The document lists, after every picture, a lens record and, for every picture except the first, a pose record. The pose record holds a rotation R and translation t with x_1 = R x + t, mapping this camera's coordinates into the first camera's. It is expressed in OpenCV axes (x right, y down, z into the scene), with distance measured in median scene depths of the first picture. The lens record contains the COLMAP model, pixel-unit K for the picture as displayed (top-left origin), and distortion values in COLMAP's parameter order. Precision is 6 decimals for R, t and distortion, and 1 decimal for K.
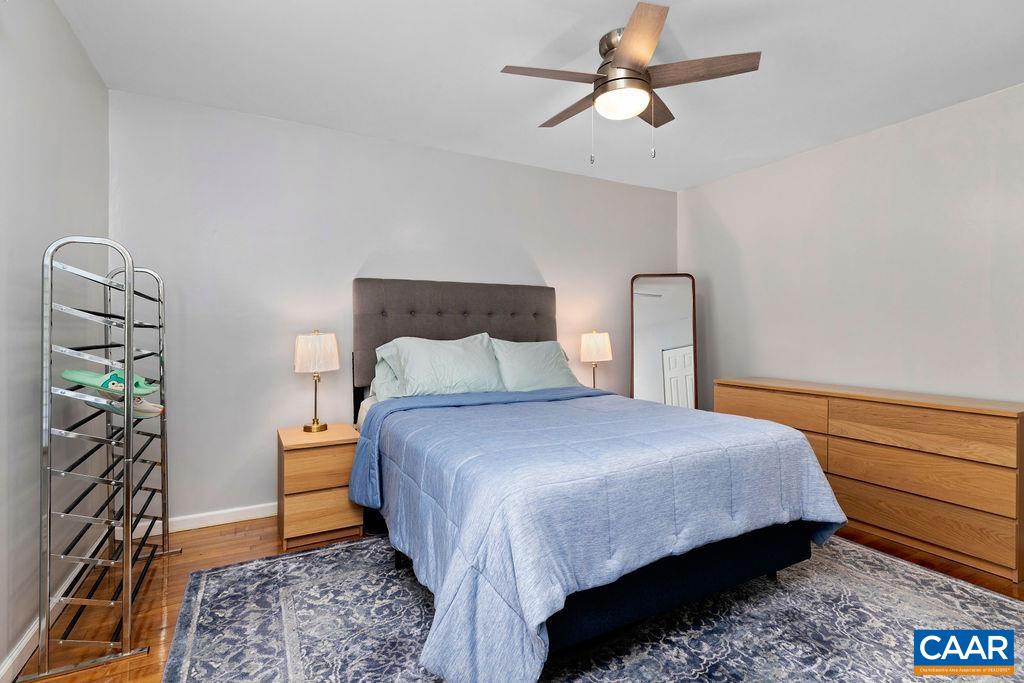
lens RADIAL K [[483.9, 0, 534.5], [0, 483.9, 337.9], [0, 0, 1]] dist [0.003680, 0.000163]
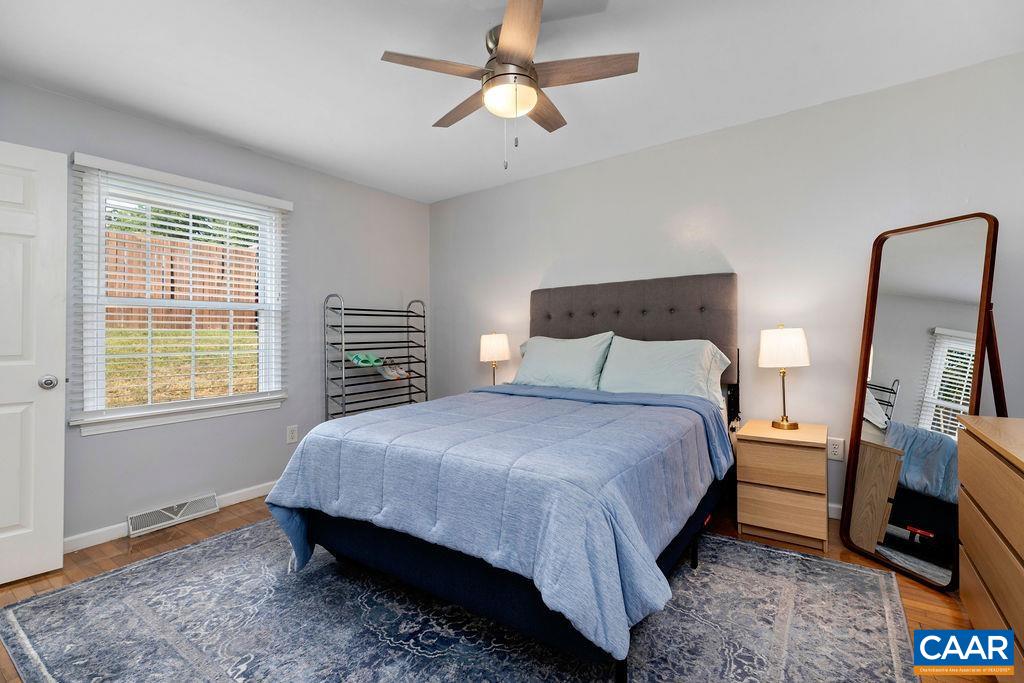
lens RADIAL K [[483.9, 0, 523.0], [0, 483.9, 330.1], [0, 0, 1]] dist [0.003680, 0.000163]
pose [[0.439673, -0.013402, -0.898058, 0.724653], [0.011417, 0.999891, -0.009332, -0.006563], [0.898085, -0.006150, 0.439778, 0.382540]]
